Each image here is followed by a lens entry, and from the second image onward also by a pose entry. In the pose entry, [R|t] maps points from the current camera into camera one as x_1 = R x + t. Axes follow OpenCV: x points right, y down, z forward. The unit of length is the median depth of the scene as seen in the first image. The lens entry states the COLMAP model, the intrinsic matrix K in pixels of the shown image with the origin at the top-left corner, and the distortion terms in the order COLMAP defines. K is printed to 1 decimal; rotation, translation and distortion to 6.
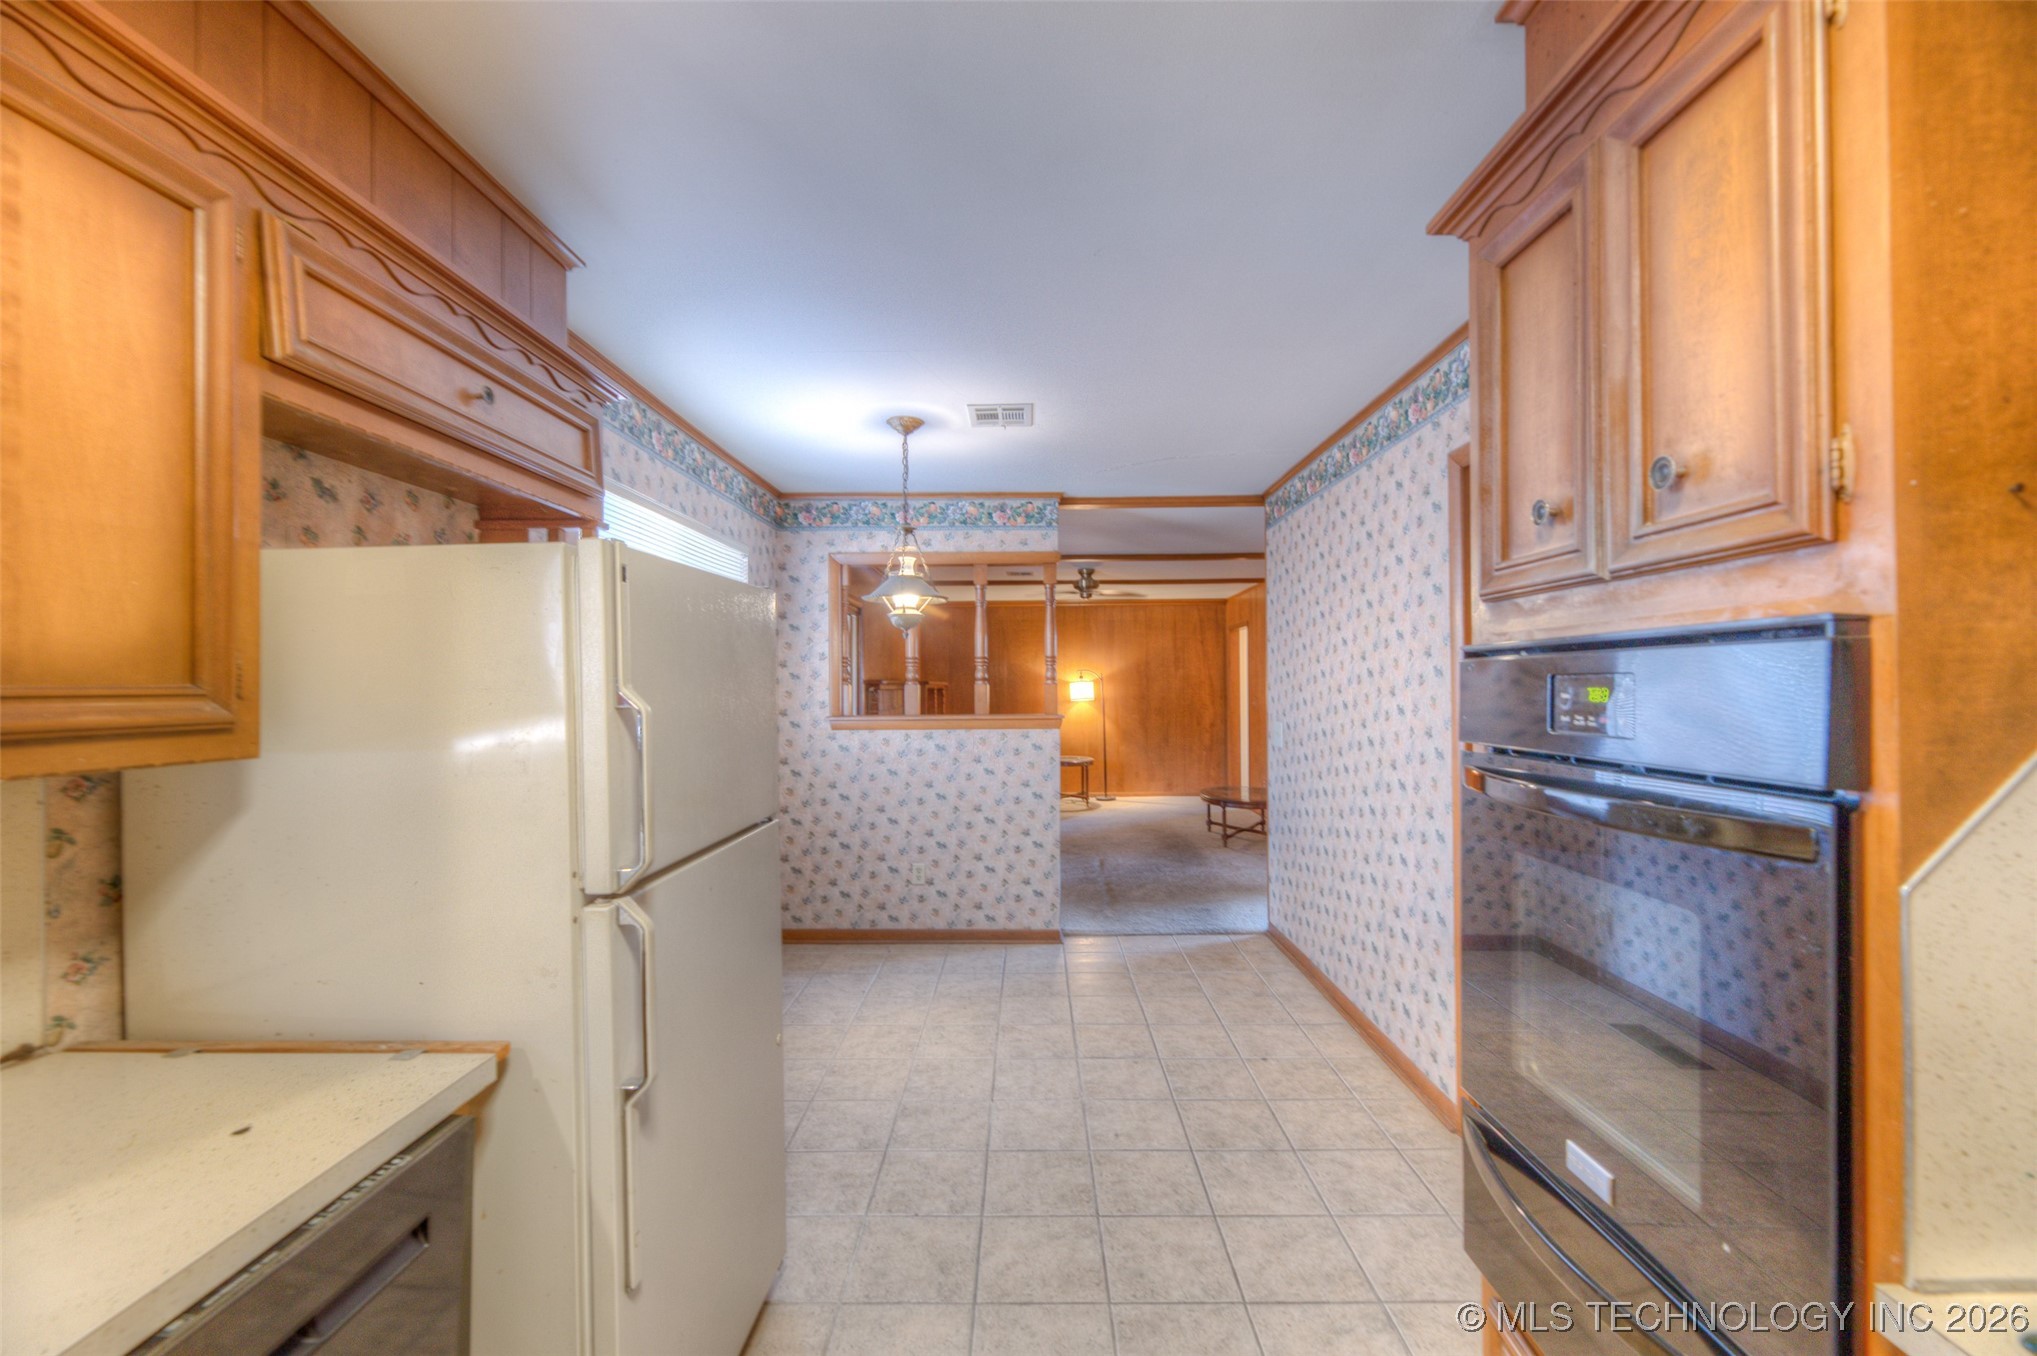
lens RADIAL K [[822.6, 0, 1021.7], [0, 822.6, 686.4], [0, 0, 1]] dist [0.012358, -0.002615]
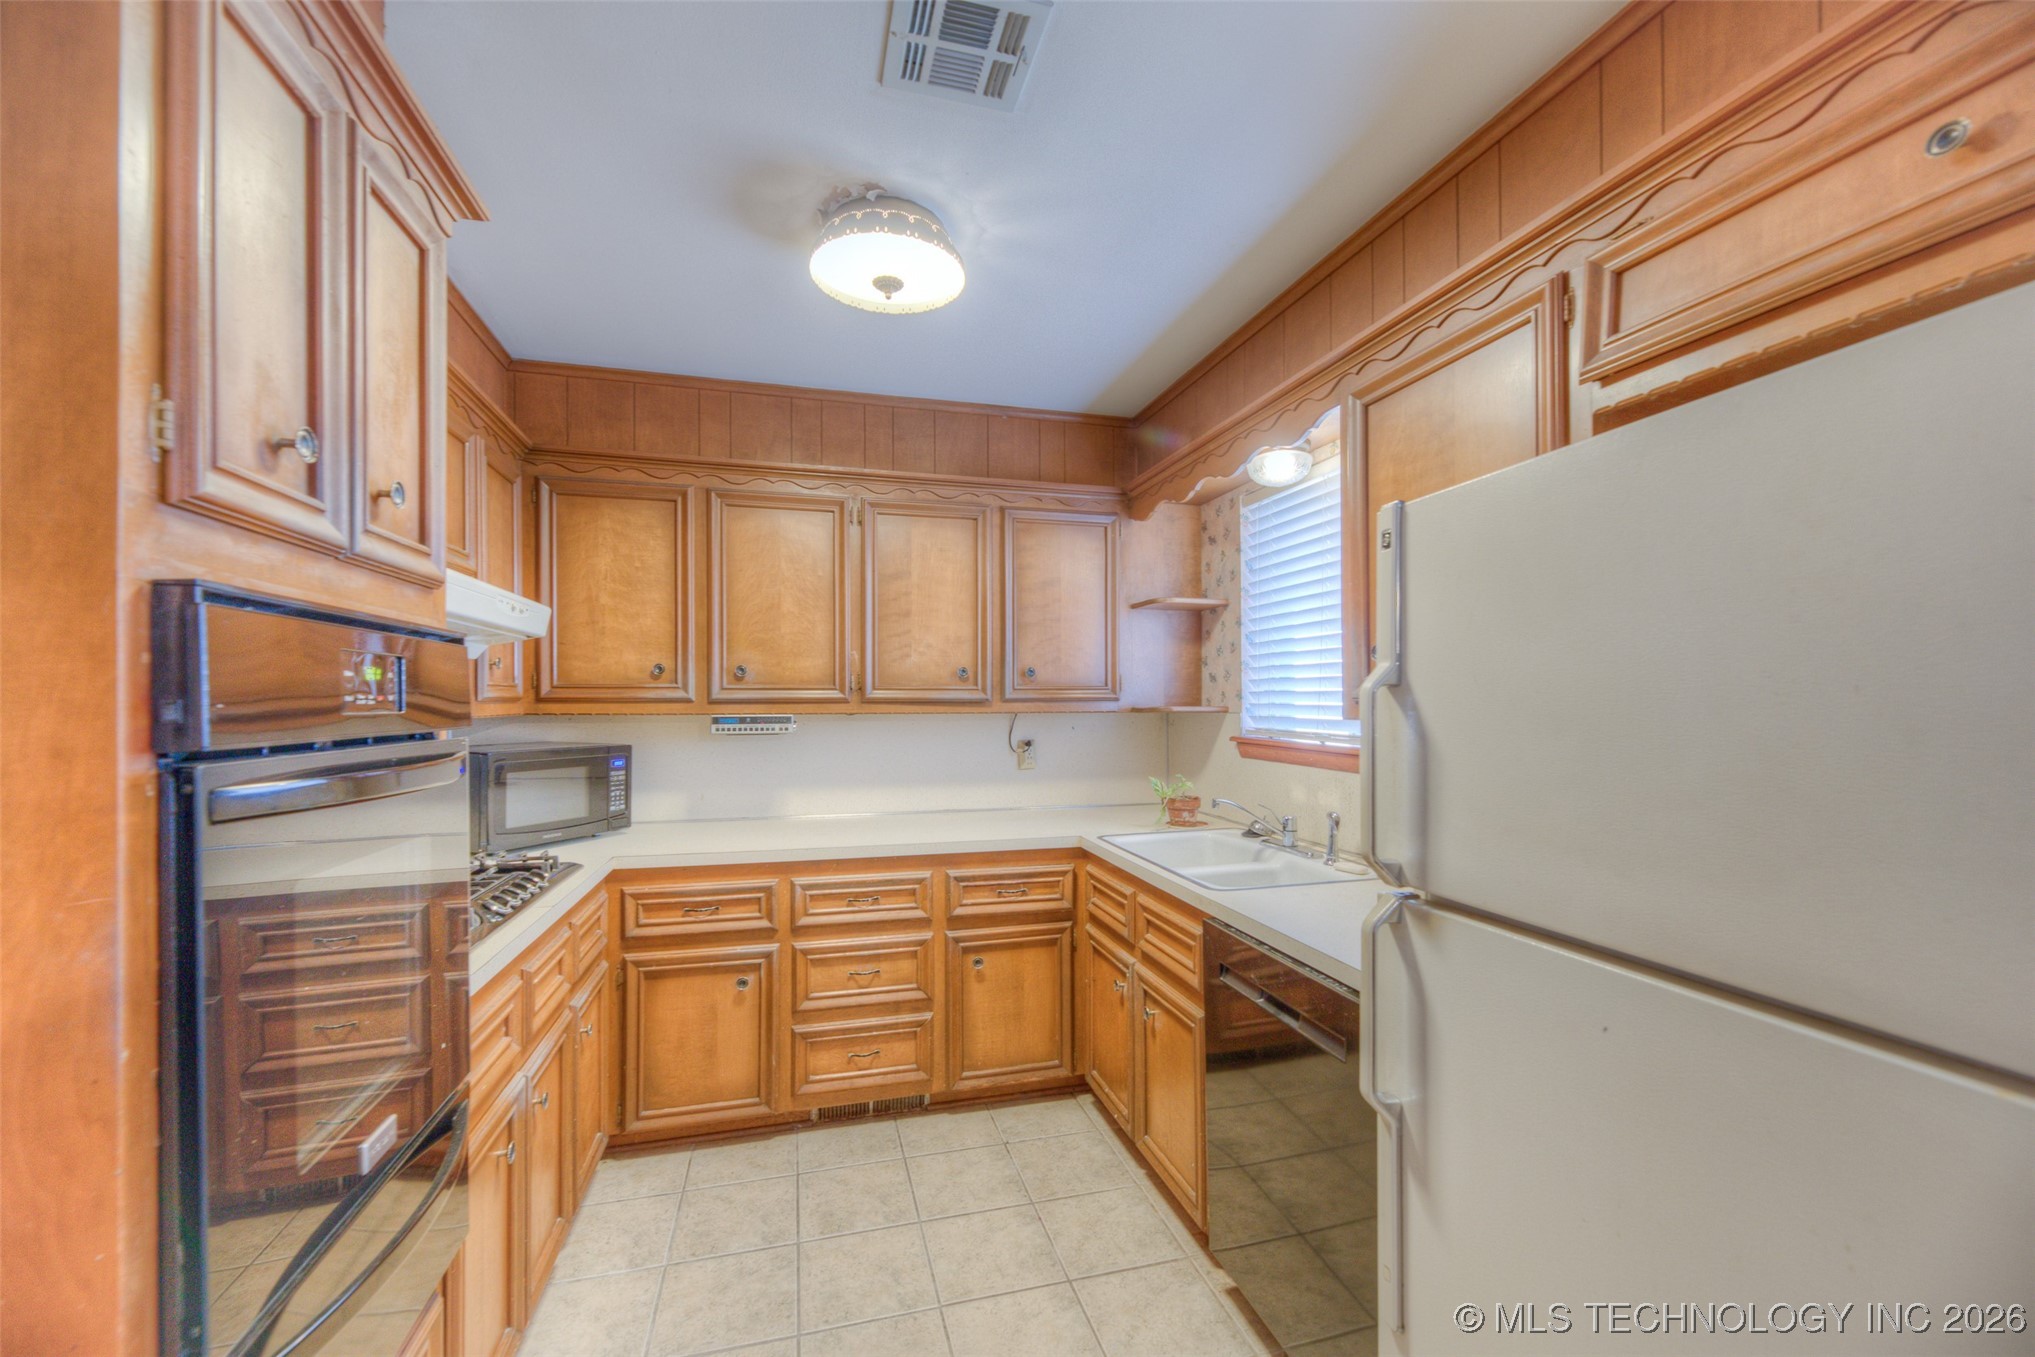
lens RADIAL K [[821.8, 0, 1018.3], [0, 821.8, 693.3], [0, 0, 1]] dist [0.012358, -0.002615]
pose [[-0.955667, 0.007758, -0.294346, 0.195516], [0.010137, 0.999927, -0.006557, 0.036755], [0.294274, -0.009250, -0.955676, 1.831603]]
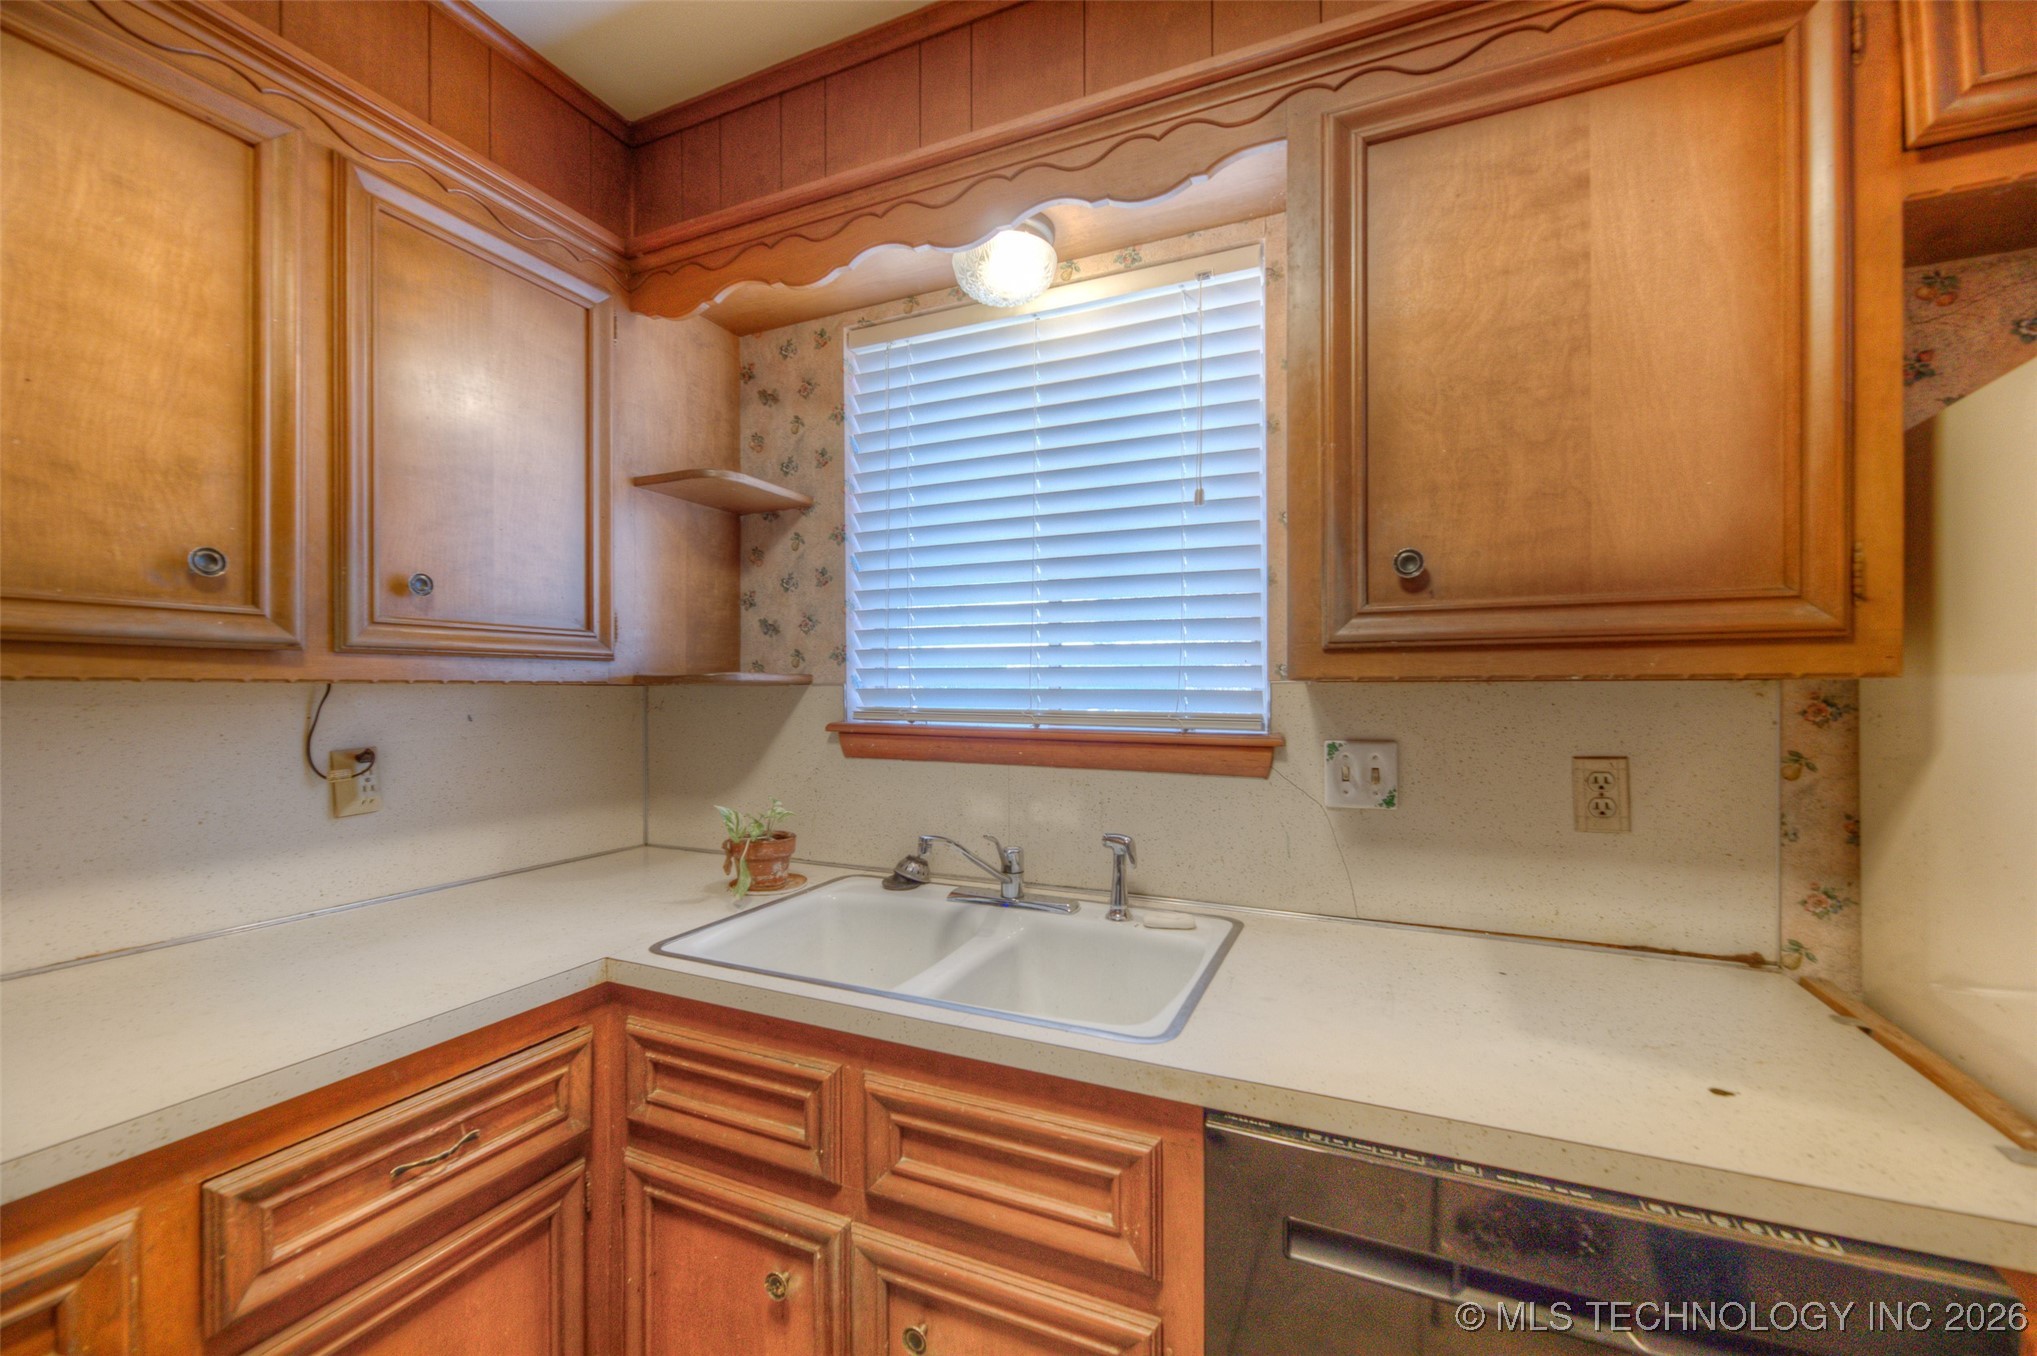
lens RADIAL K [[822.6, 0, 1005.6], [0, 822.6, 688.2], [0, 0, 1]] dist [0.012358, -0.002615]
pose [[-0.382472, 0.005862, -0.923949, 0.109968], [0.004579, 0.999980, 0.004449, 0.087837], [0.923956, -0.002529, -0.382491, 0.515568]]
